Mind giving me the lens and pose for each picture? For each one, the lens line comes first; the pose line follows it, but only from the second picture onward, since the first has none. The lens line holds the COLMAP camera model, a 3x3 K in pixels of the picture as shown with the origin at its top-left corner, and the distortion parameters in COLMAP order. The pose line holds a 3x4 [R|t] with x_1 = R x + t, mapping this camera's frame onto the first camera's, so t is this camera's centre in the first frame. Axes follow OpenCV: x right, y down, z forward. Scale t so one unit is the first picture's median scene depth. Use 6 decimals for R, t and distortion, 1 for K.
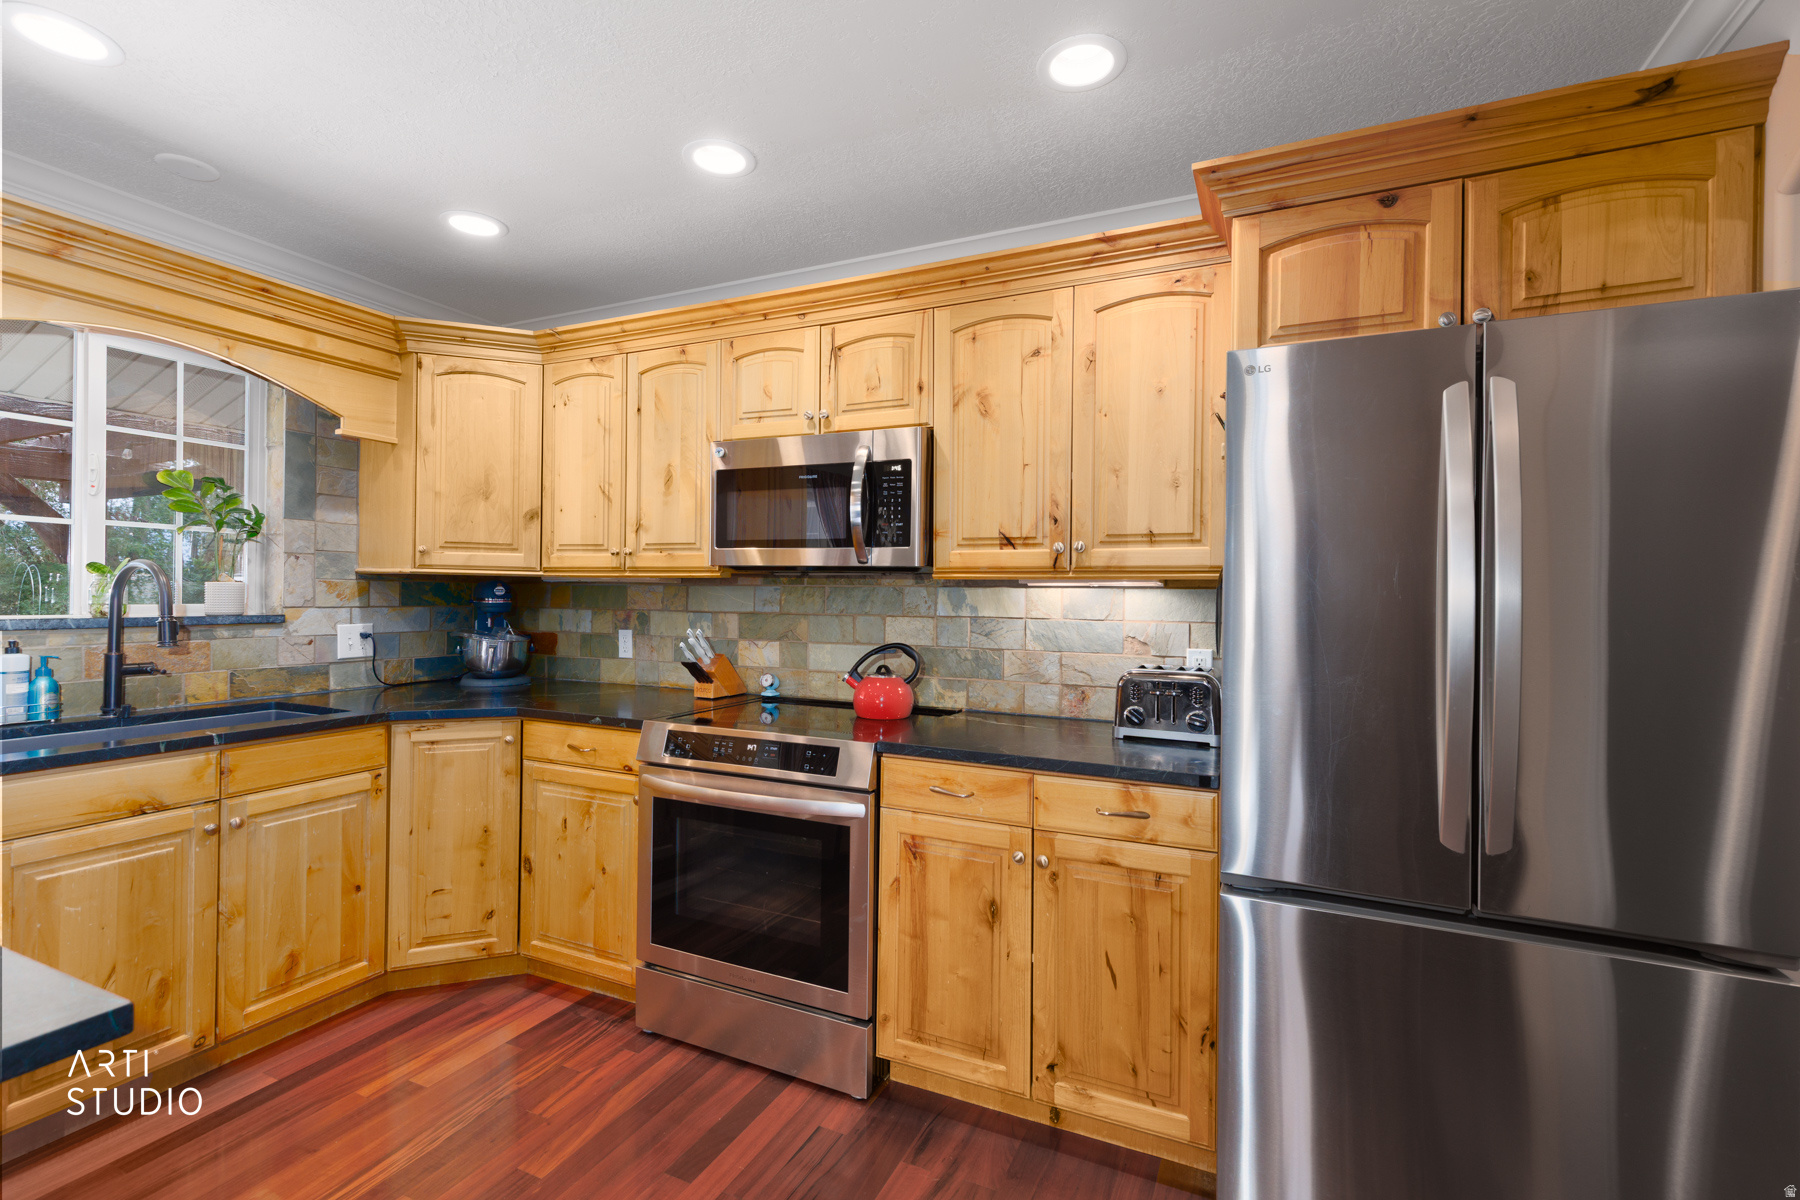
lens RADIAL K [[803.4, 0, 904.0], [0, 803.4, 595.5], [0, 0, 1]] dist [0.013311, -0.004382]
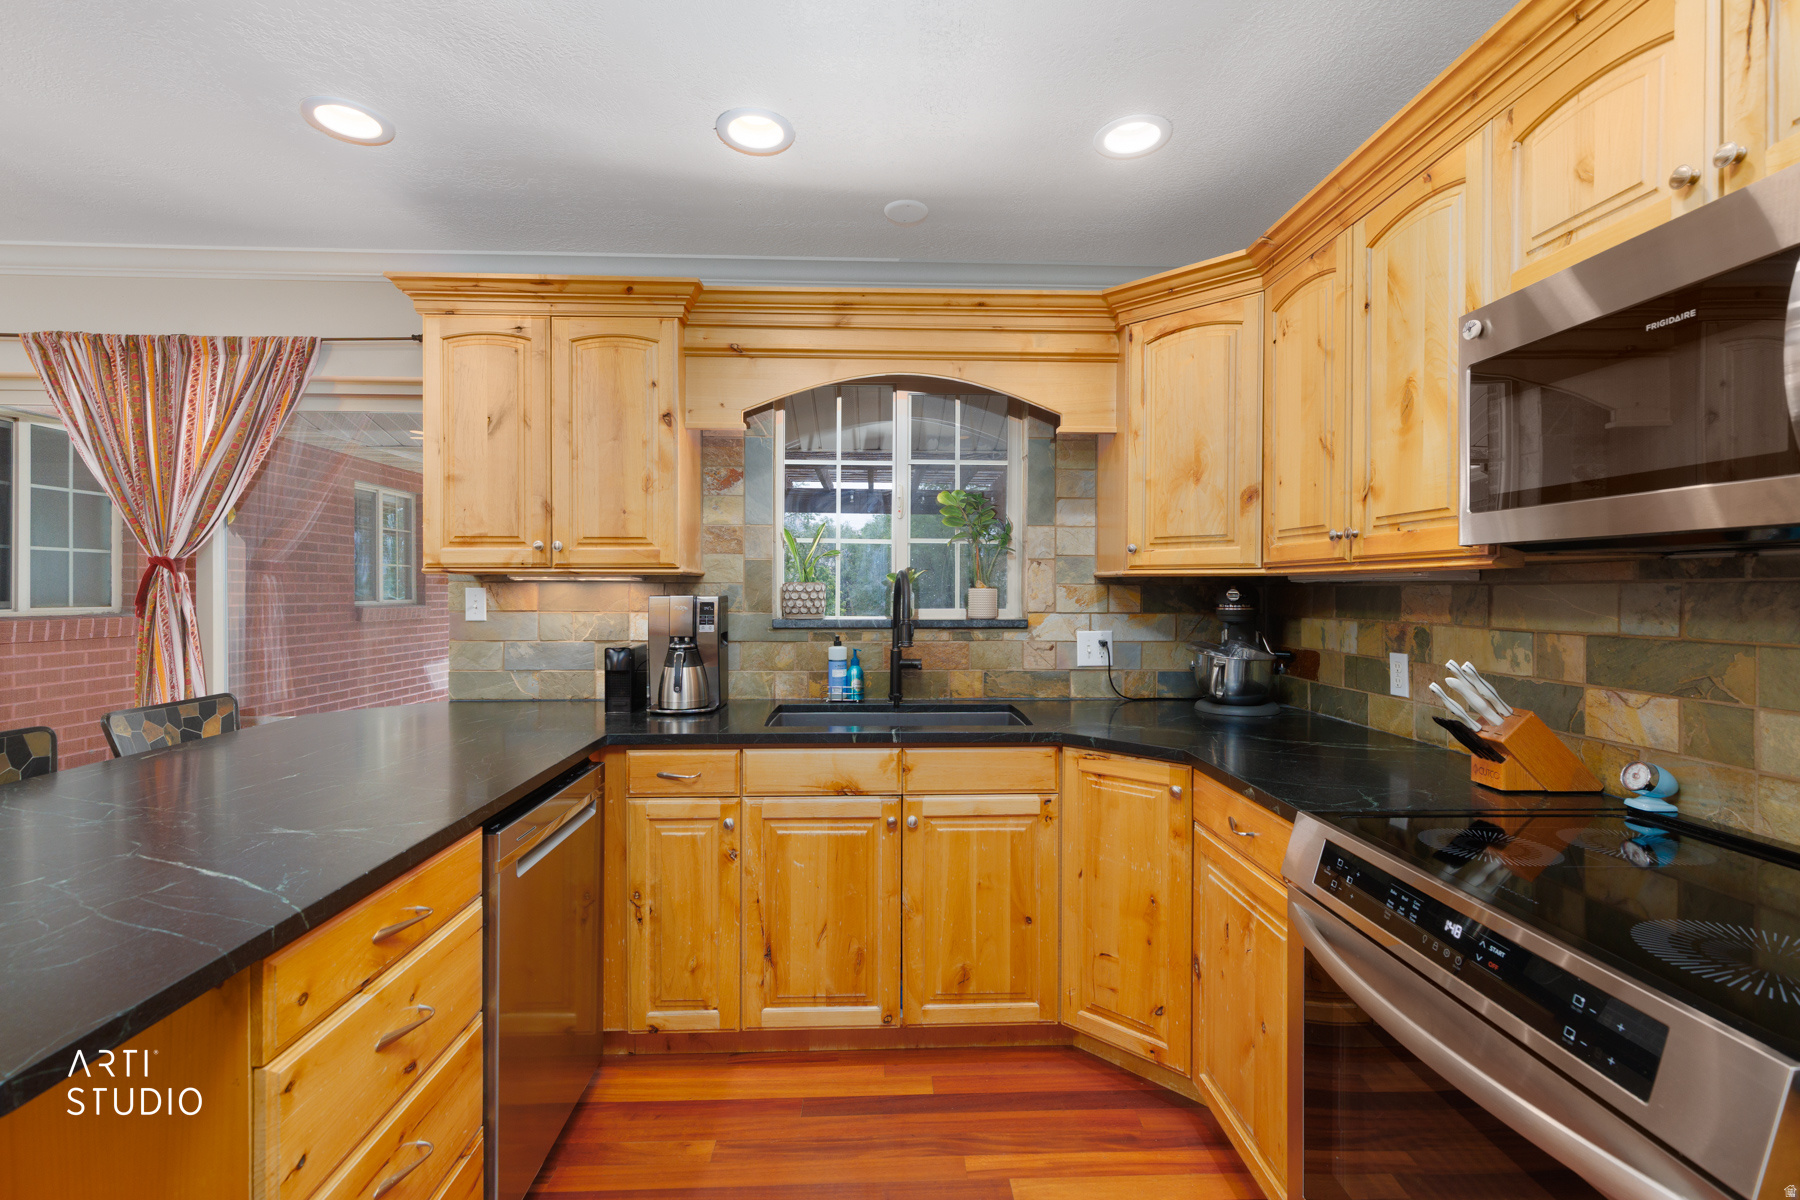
lens RADIAL K [[803.4, 0, 904.0], [0, 803.4, 595.5], [0, 0, 1]] dist [0.013311, -0.004382]
pose [[0.453651, -0.004865, -0.891166, 0.070016], [0.000838, 0.999987, -0.005032, -0.001796], [0.891179, 0.001537, 0.453650, 0.414128]]
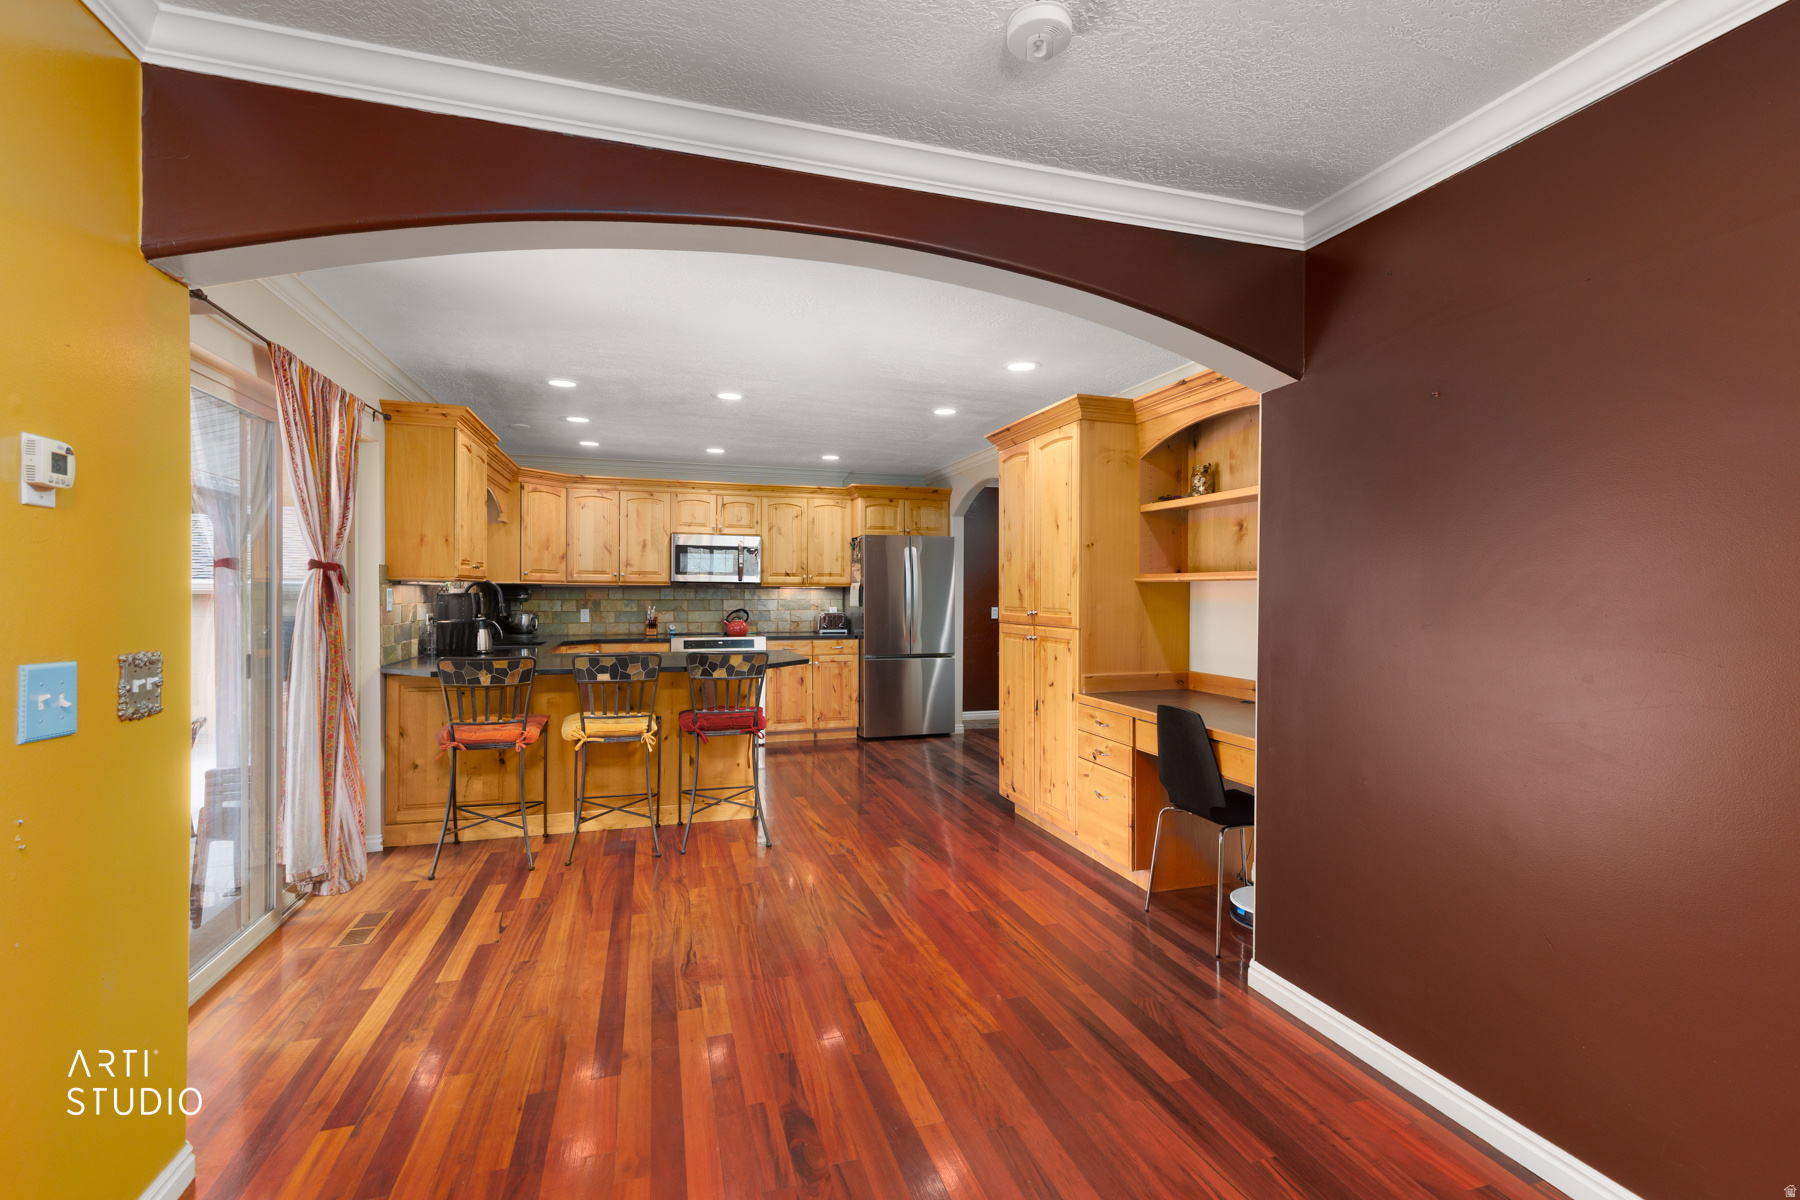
lens RADIAL K [[803.4, 0, 904.0], [0, 803.4, 595.5], [0, 0, 1]] dist [0.013311, -0.004382]
pose [[0.738868, -0.010208, 0.673773, -1.406268], [0.007349, 0.999948, 0.007090, -0.003422], [-0.673810, -0.000287, 0.738905, -1.393126]]
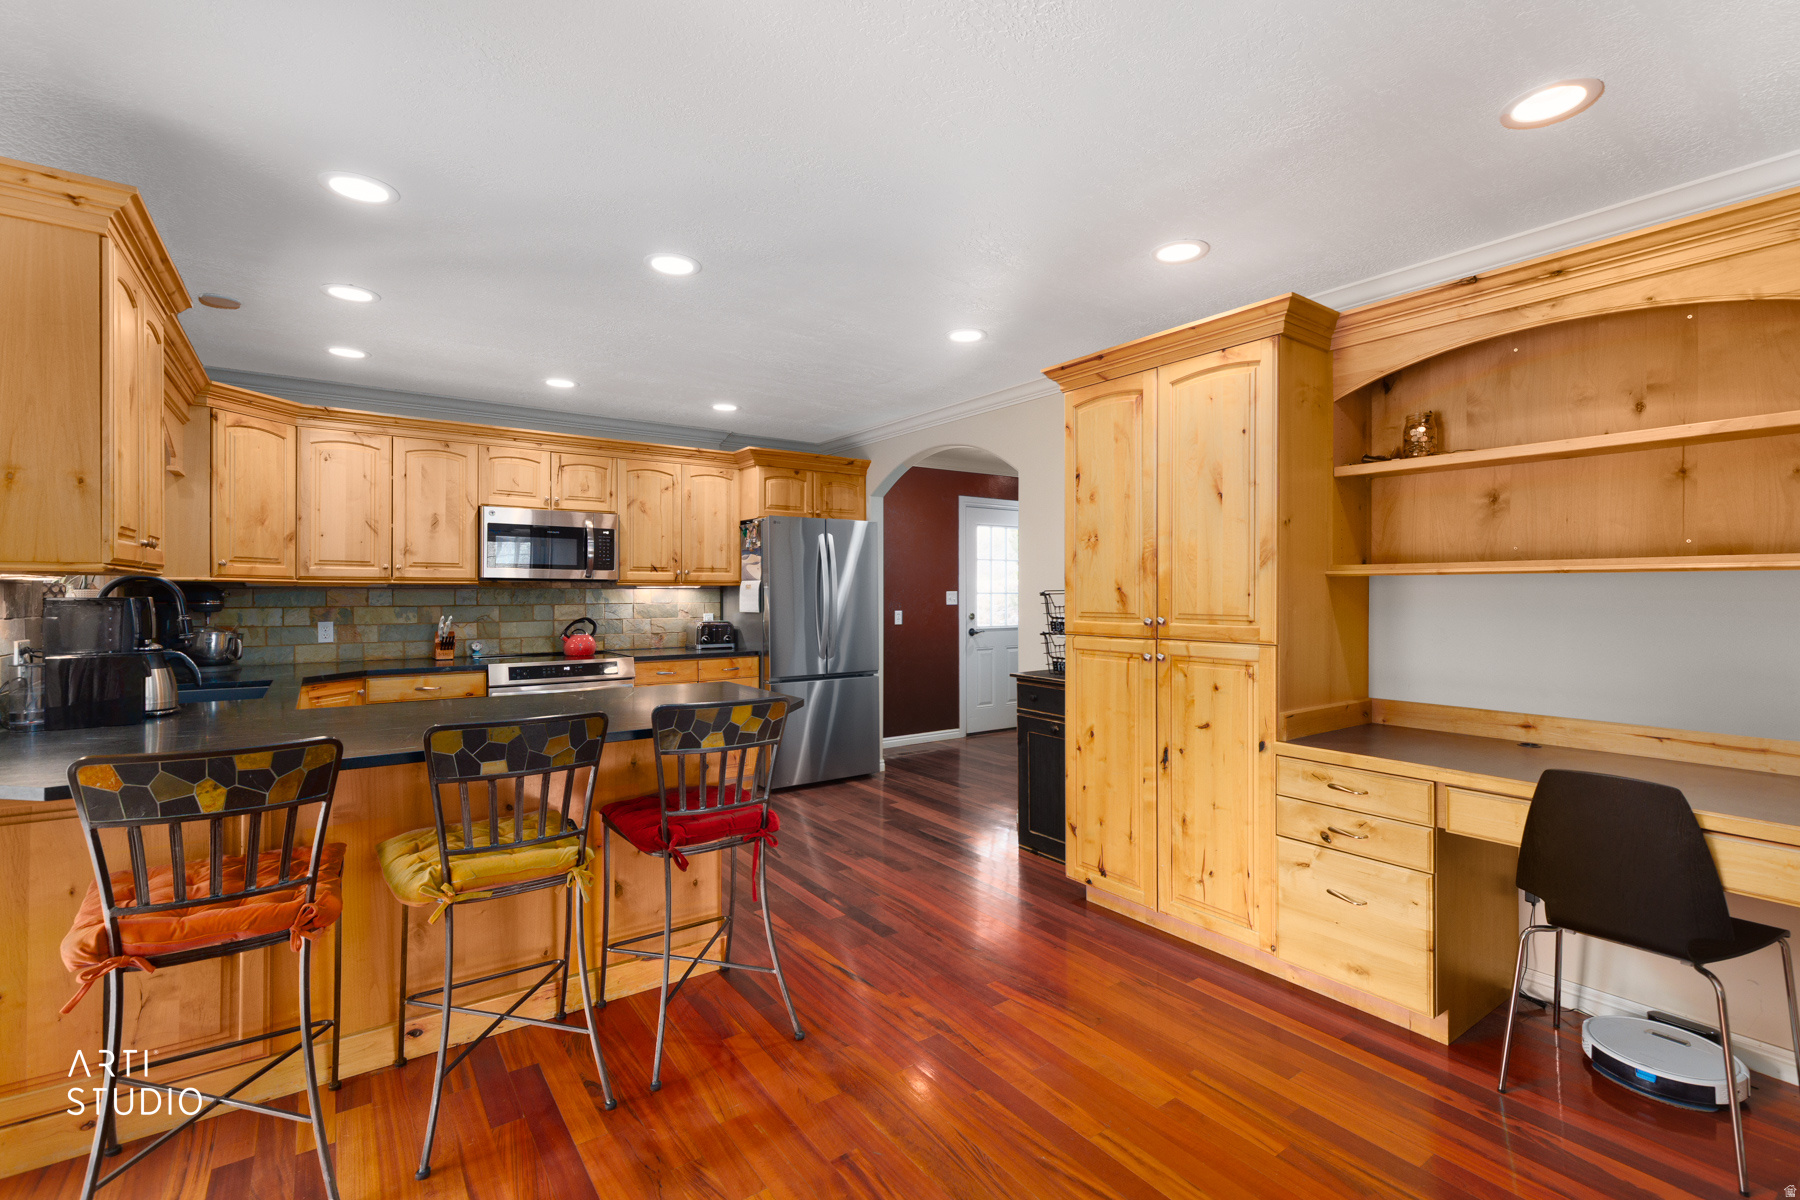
lens RADIAL K [[803.4, 0, 904.0], [0, 803.4, 595.5], [0, 0, 1]] dist [0.013311, -0.004382]
pose [[0.491814, -0.013907, 0.870589, -1.272424], [0.010532, 0.999894, 0.010023, -0.005924], [-0.870636, 0.004240, 0.491909, -0.622178]]
